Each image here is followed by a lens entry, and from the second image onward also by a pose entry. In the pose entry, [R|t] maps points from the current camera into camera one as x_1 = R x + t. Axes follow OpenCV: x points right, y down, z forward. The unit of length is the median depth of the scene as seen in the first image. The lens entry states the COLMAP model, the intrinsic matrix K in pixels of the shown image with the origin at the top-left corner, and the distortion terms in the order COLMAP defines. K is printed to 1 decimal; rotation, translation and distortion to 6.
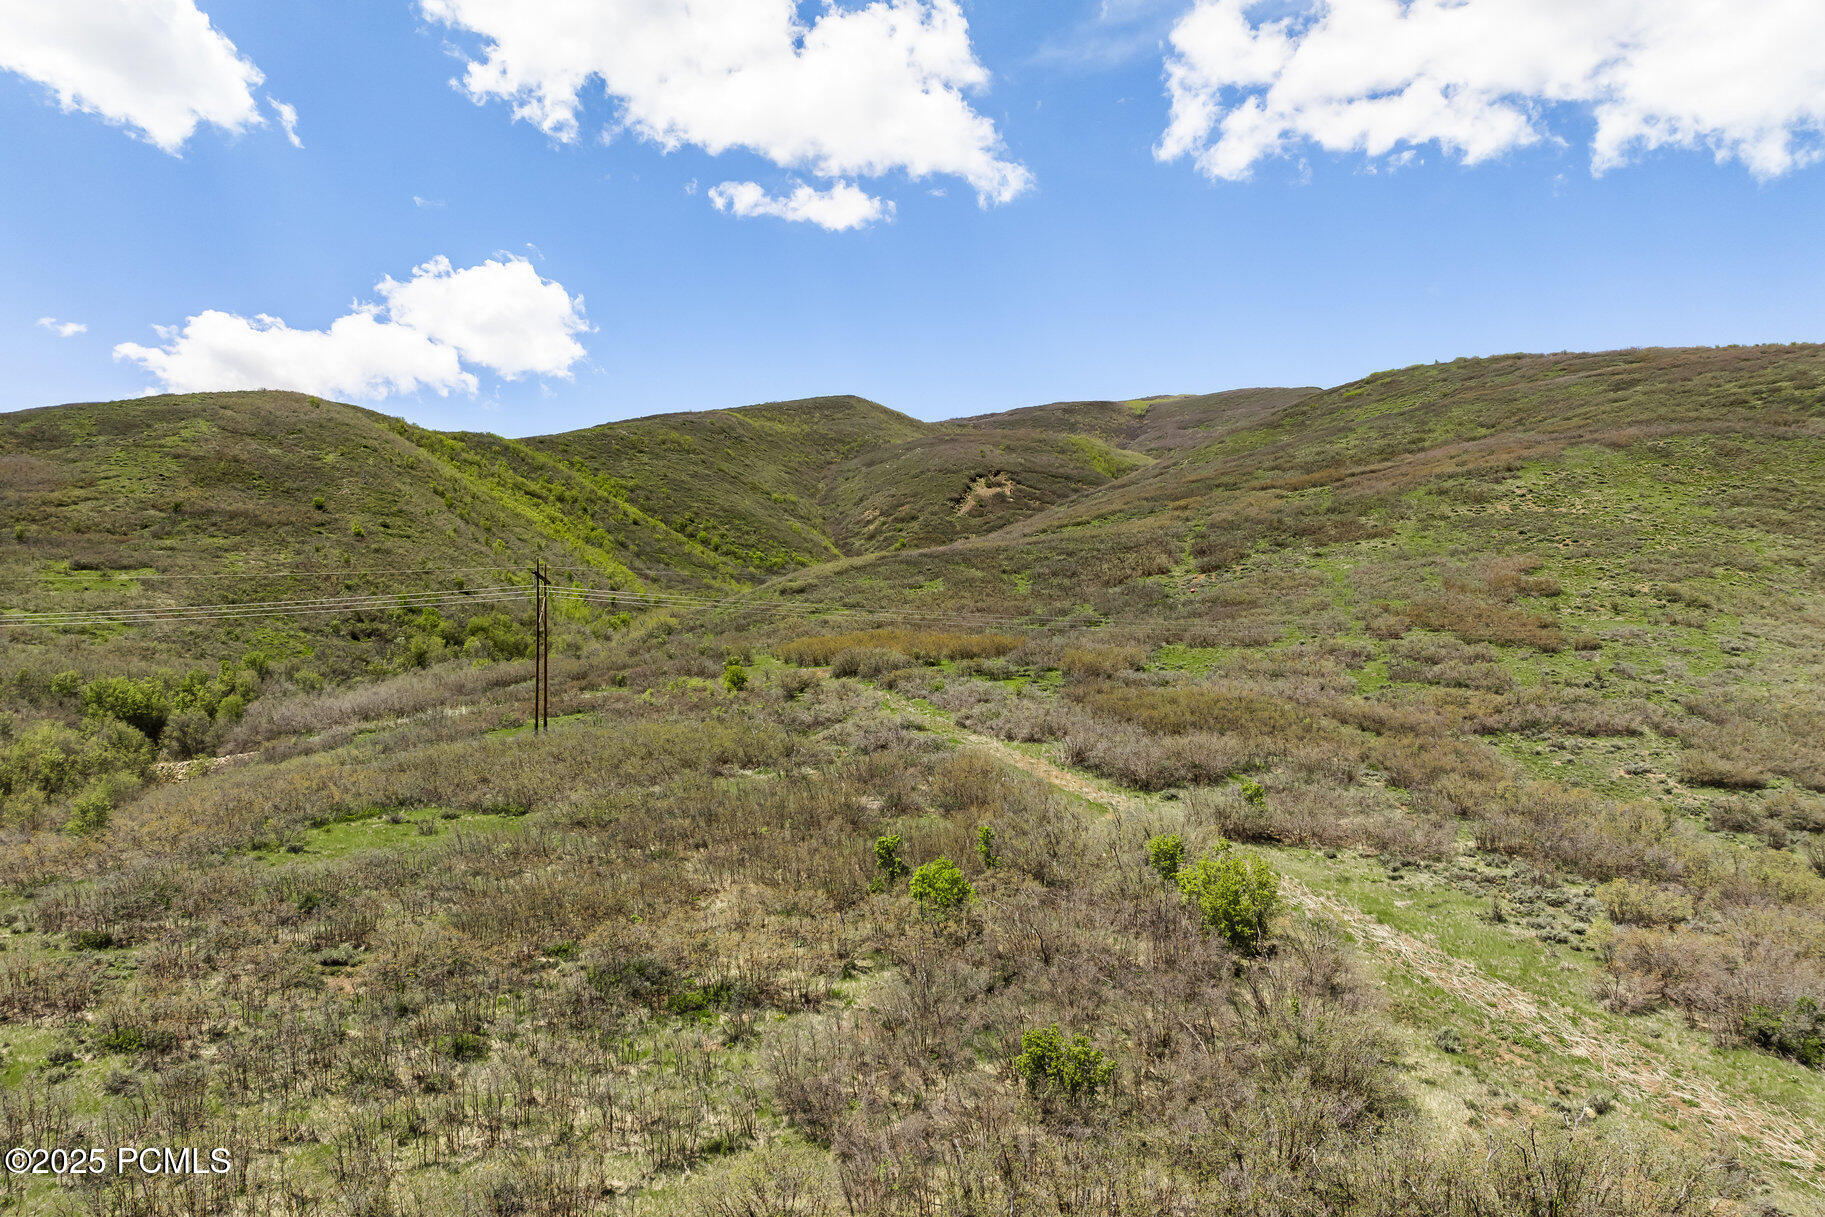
lens RADIAL K [[1268.4, 0, 919.3], [0, 1268.4, 690.2], [0, 0, 1]] dist [-0.064278, 0.027799]
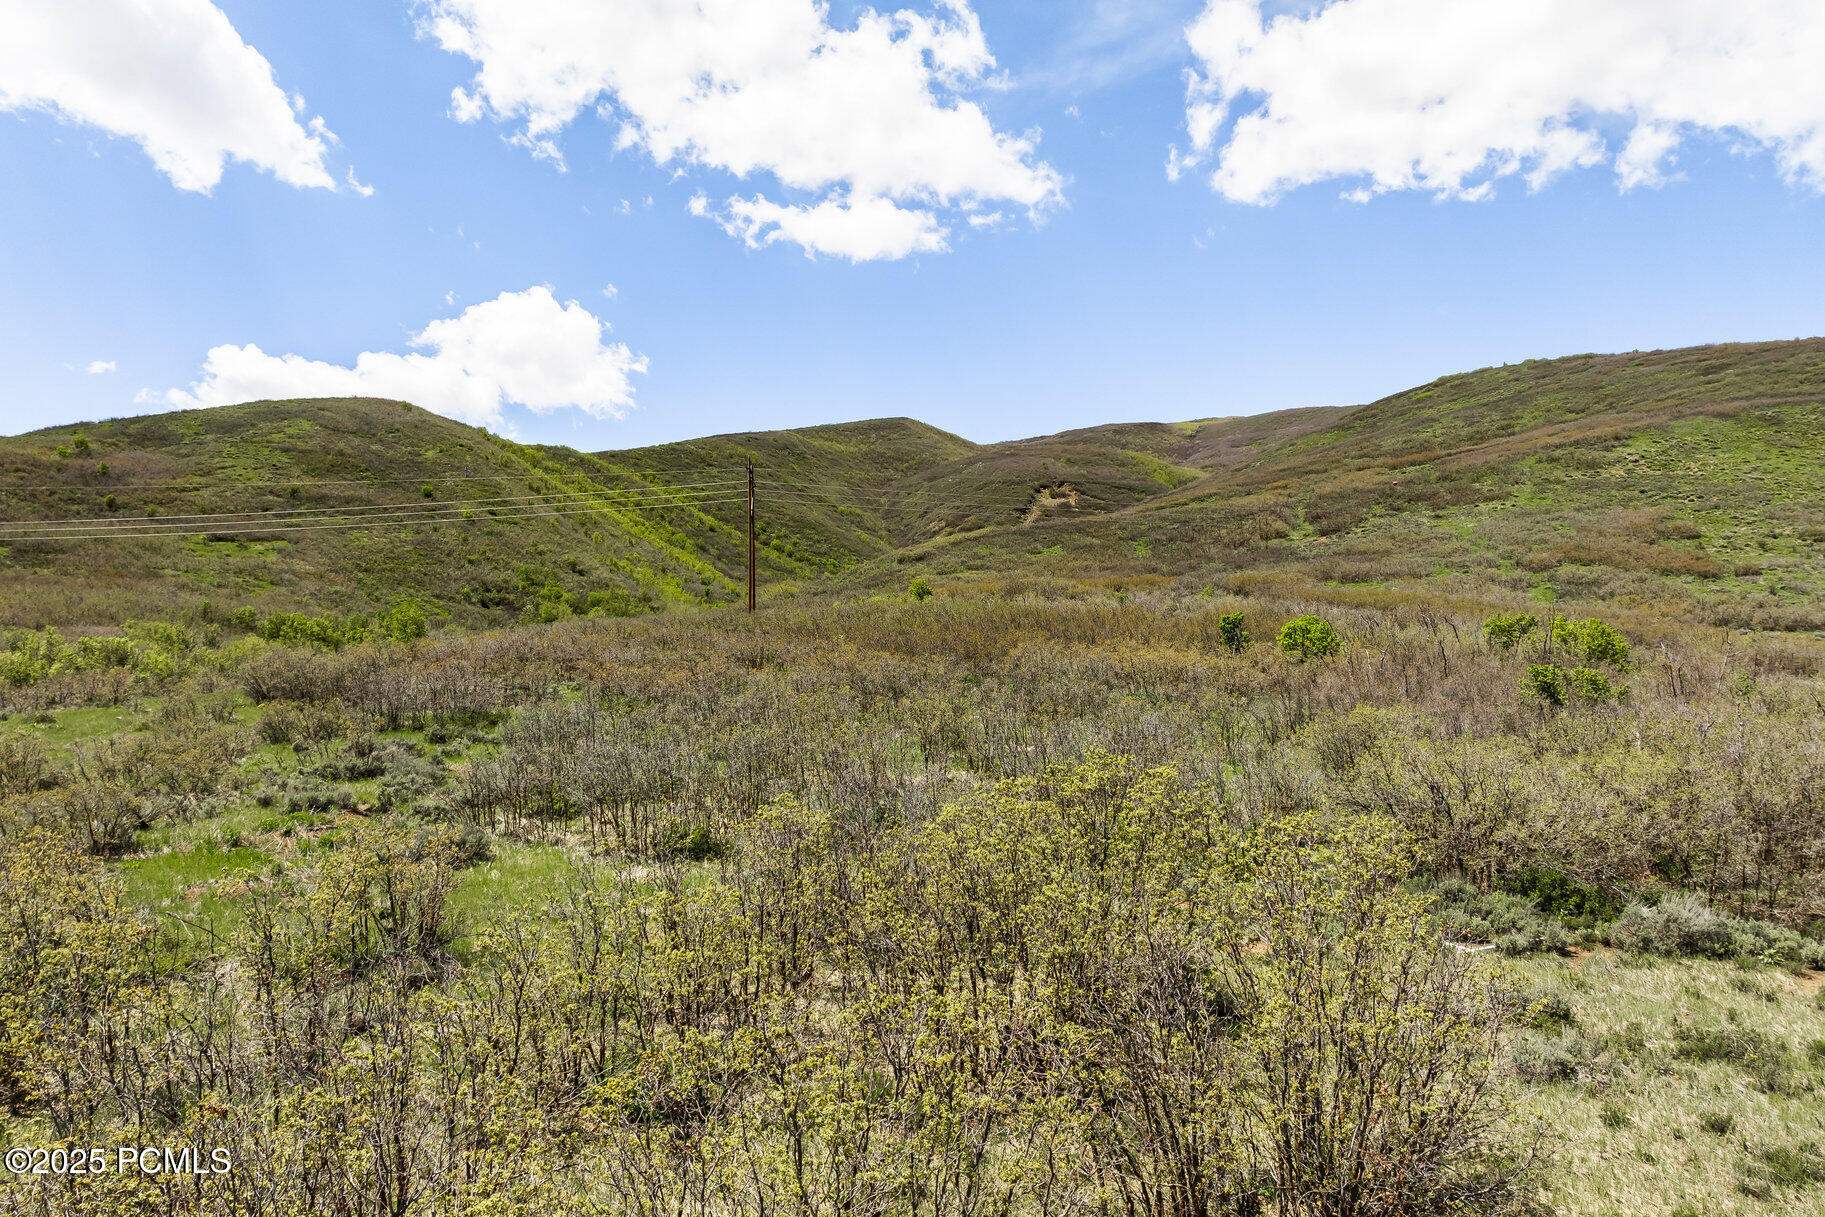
lens RADIAL K [[1268.4, 0, 919.3], [0, 1268.4, 690.2], [0, 0, 1]] dist [-0.064278, 0.027799]
pose [[0.999523, -0.007542, -0.029949, -0.043244], [0.006733, 0.999612, -0.027033, 0.035689], [0.030141, 0.026818, 0.999186, -0.002972]]
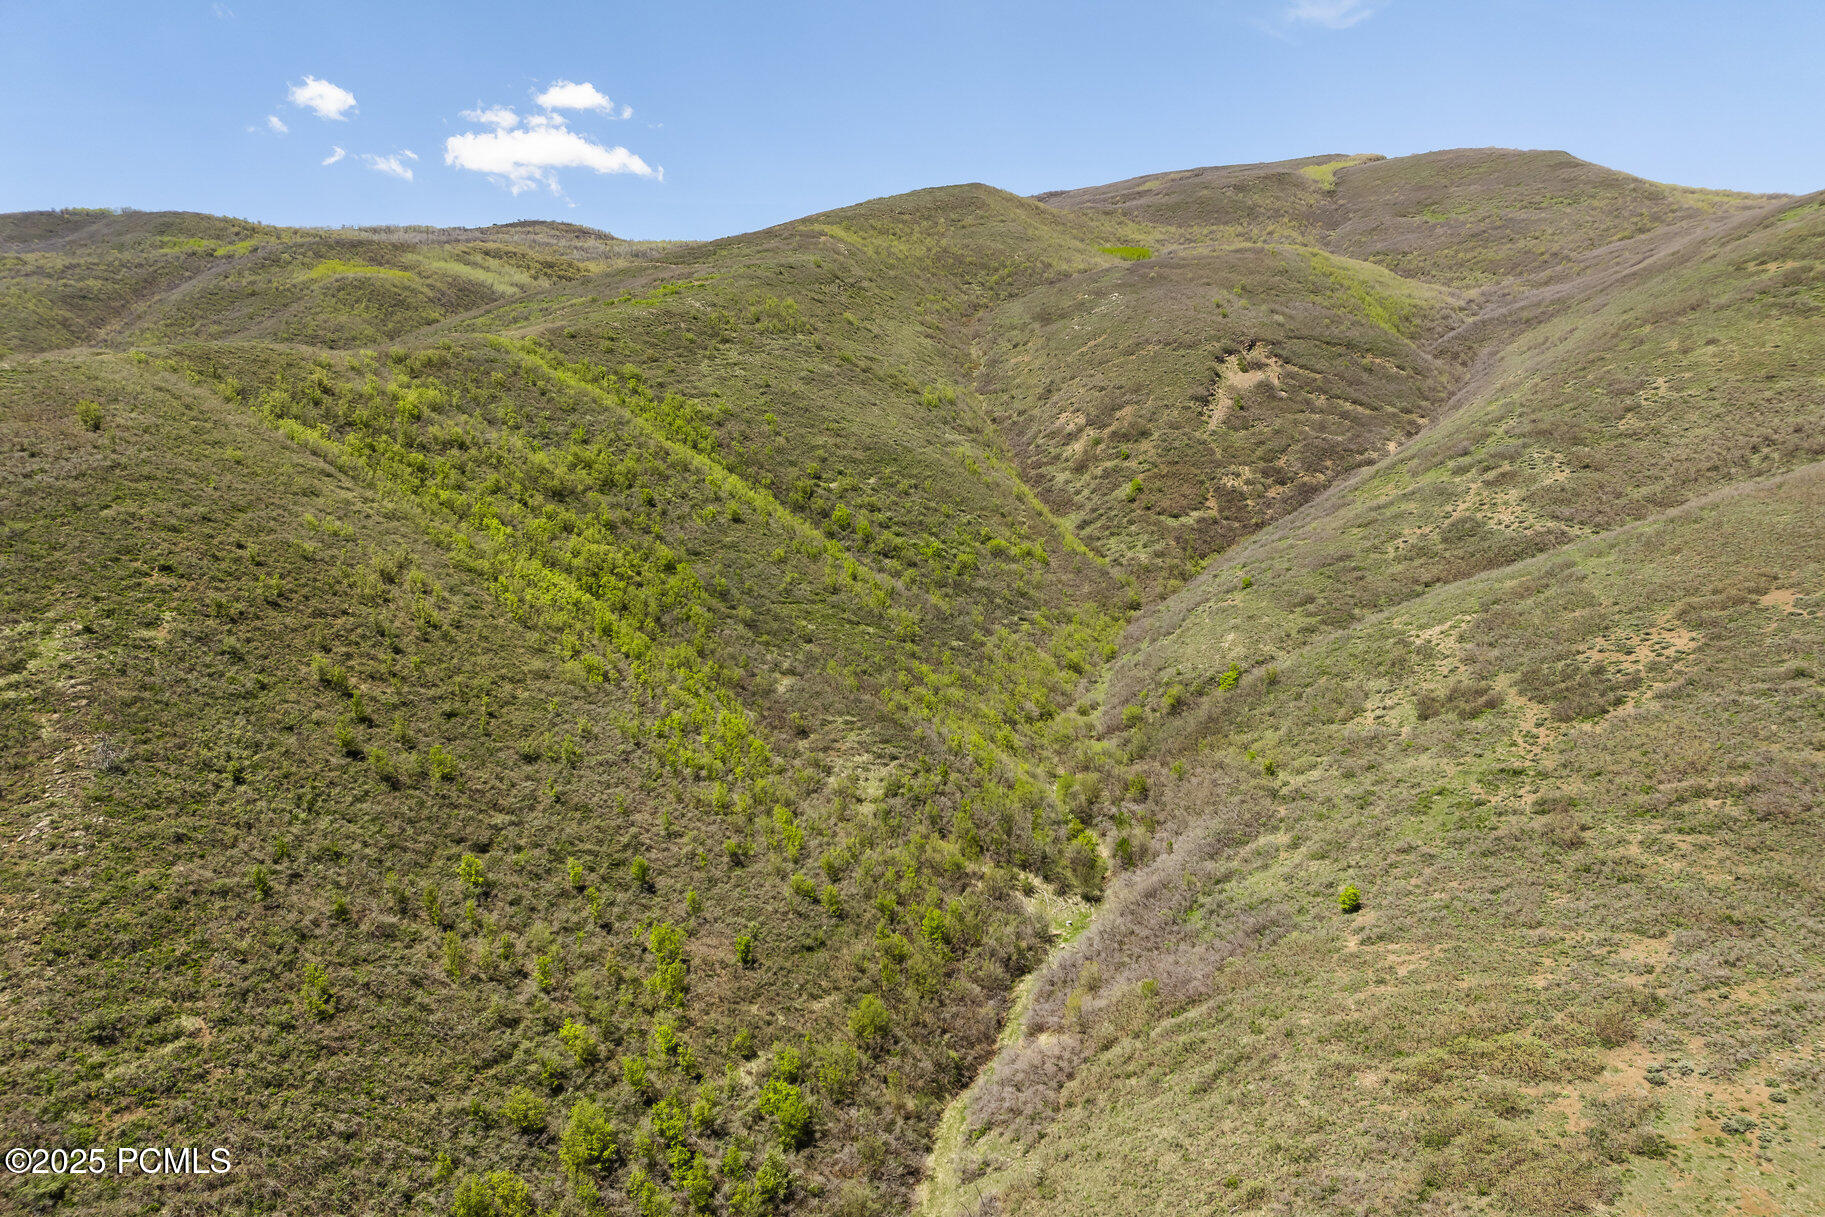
lens RADIAL K [[1268.4, 0, 919.3], [0, 1268.4, 690.2], [0, 0, 1]] dist [-0.064278, 0.027799]
pose [[0.998525, -0.010348, -0.053293, -0.158925], [0.020305, 0.981605, 0.189841, -0.241098], [0.050348, -0.190643, 0.980367, 0.600272]]
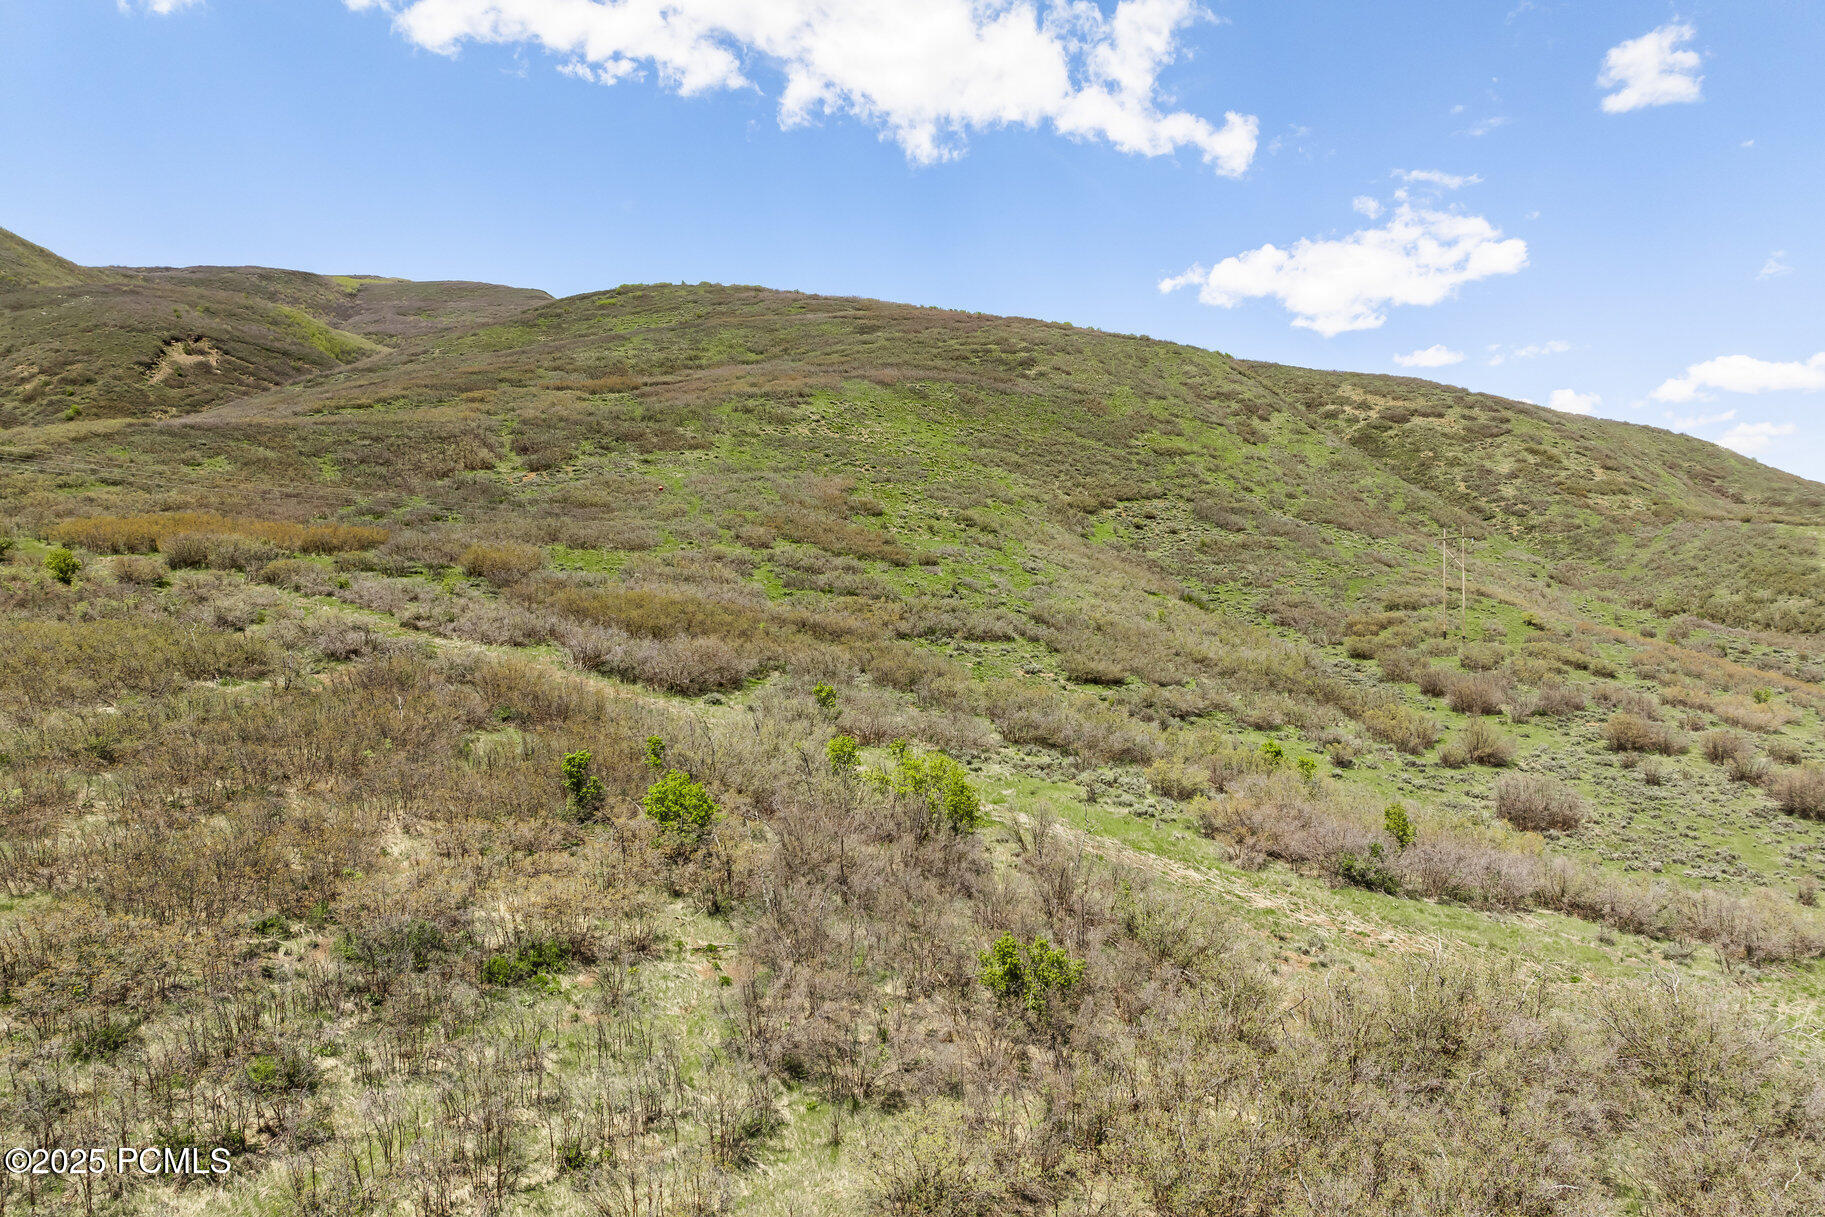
lens RADIAL K [[1268.4, 0, 919.3], [0, 1268.4, 690.2], [0, 0, 1]] dist [-0.064278, 0.027799]
pose [[0.816688, -0.020529, 0.576714, -0.057553], [-0.021239, 0.997621, 0.065588, 0.002257], [-0.576689, -0.065814, 0.814309, 0.030674]]
